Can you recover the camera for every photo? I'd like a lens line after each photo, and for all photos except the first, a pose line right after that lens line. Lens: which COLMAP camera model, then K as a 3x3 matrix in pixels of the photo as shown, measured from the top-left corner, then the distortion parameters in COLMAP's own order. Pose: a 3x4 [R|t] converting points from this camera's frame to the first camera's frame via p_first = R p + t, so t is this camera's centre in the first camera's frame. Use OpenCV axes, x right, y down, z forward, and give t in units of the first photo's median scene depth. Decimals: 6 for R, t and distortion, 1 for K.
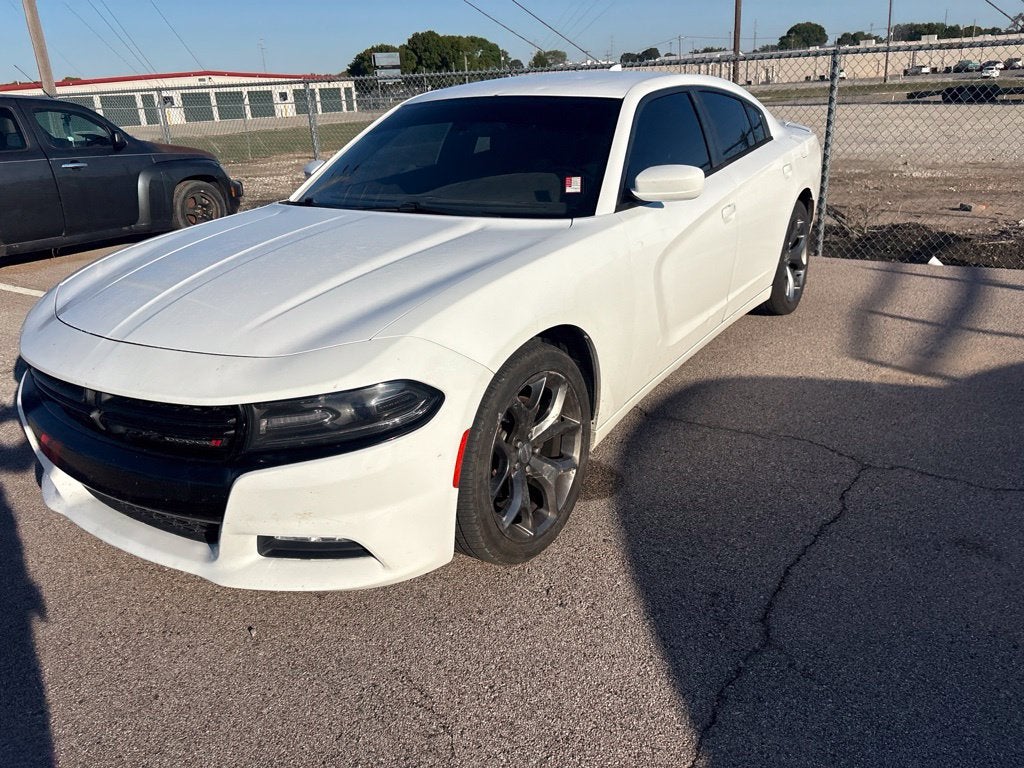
lens RADIAL K [[770.0, 0, 508.7], [0, 770.0, 388.6], [0, 0, 1]] dist [0.057211, -0.063248]
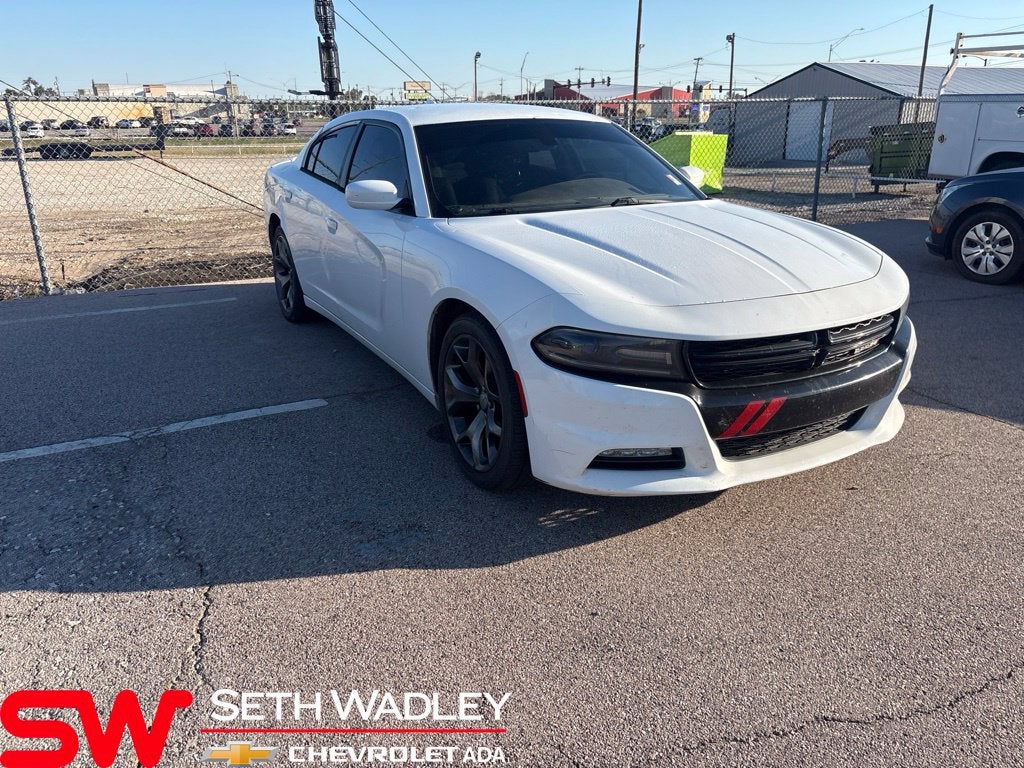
lens RADIAL K [[770.0, 0, 510.1], [0, 770.0, 388.6], [0, 0, 1]] dist [0.057211, -0.063248]
pose [[0.473529, -0.247145, 0.845393, -1.022324], [0.304944, 0.946466, 0.105885, -0.108243], [-0.826305, 0.207658, 0.523544, 0.439989]]
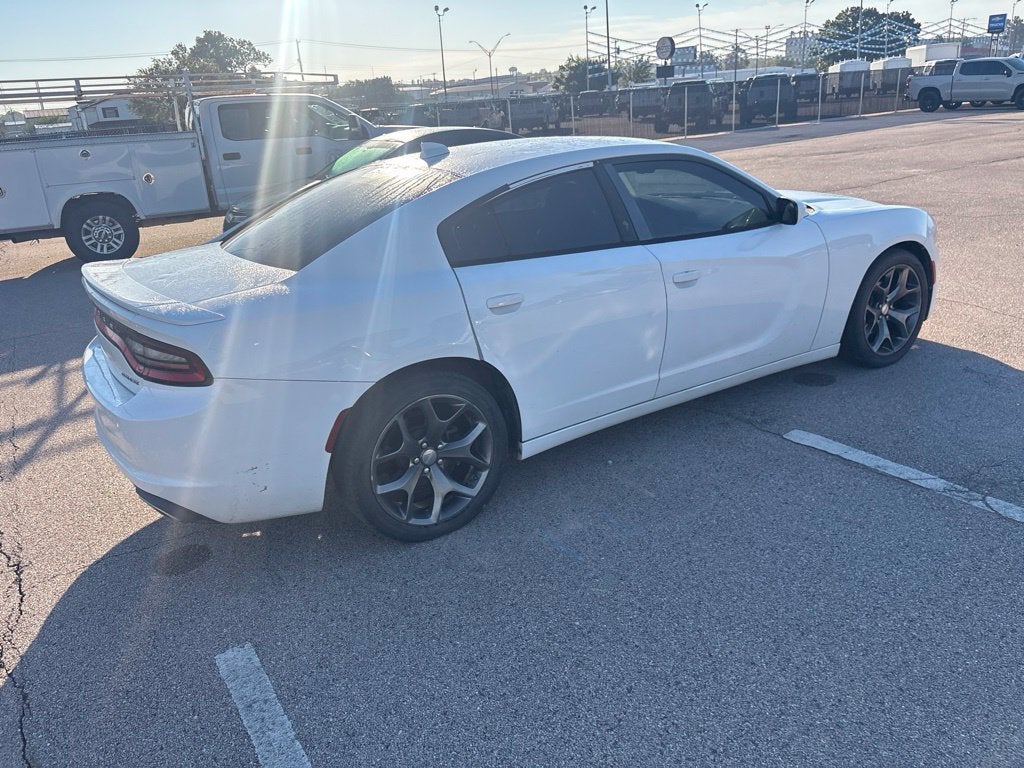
lens RADIAL K [[770.0, 0, 521.8], [0, 770.0, 376.1], [0, 0, 1]] dist [0.057211, -0.063248]
pose [[-0.908722, -0.027506, 0.416495, -0.355944], [0.251474, 0.760327, 0.598886, -0.809468], [-0.333145, 0.648958, -0.684009, 1.968859]]
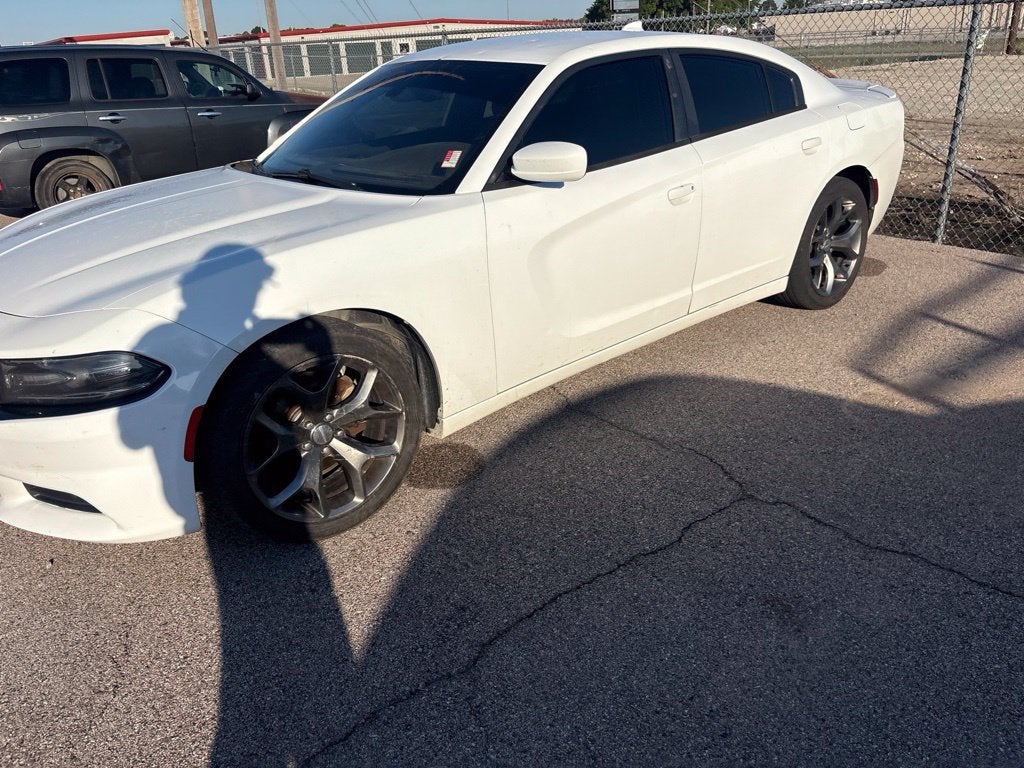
lens RADIAL K [[770.0, 0, 509.4], [0, 770.0, 383.6], [0, 0, 1]] dist [0.057211, -0.063248]
pose [[0.960069, 0.113638, -0.255642, 0.321700], [-0.099509, 0.992739, 0.067585, -0.046292], [0.261466, -0.039448, 0.964406, 0.069654]]
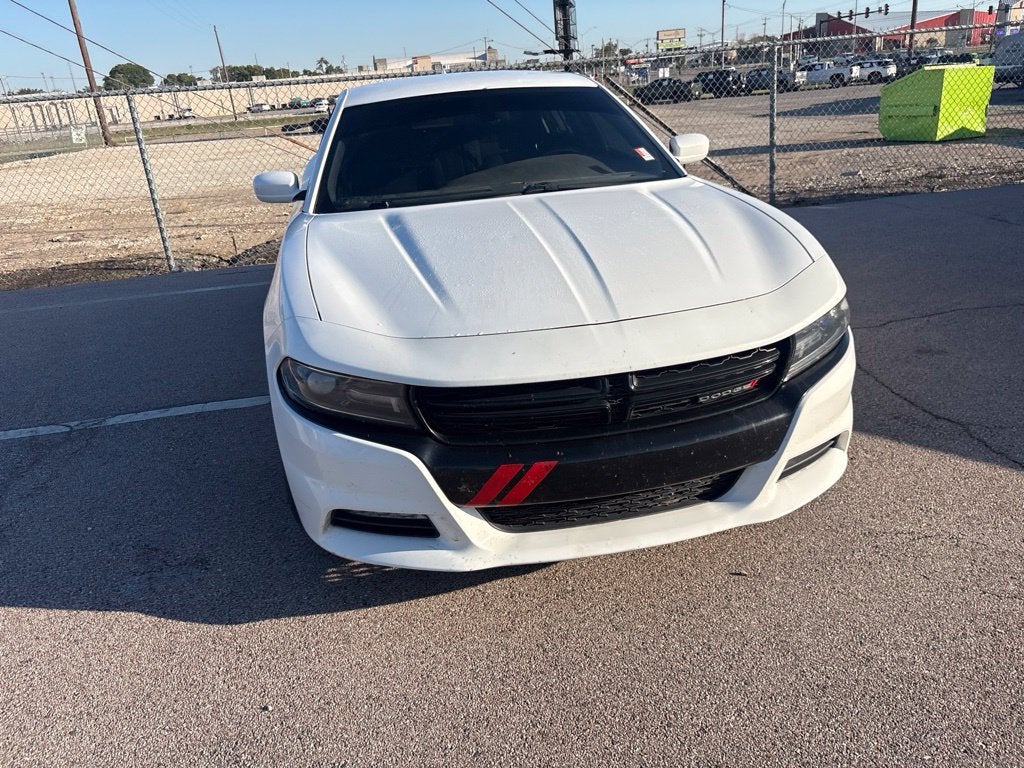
lens RADIAL K [[770.0, 0, 504.7], [0, 770.0, 383.3], [0, 0, 1]] dist [0.057211, -0.063248]
pose [[0.723879, -0.254379, 0.641319, -0.681221], [0.286613, 0.956417, 0.055852, -0.045026], [-0.627576, 0.143381, 0.765238, 0.218942]]
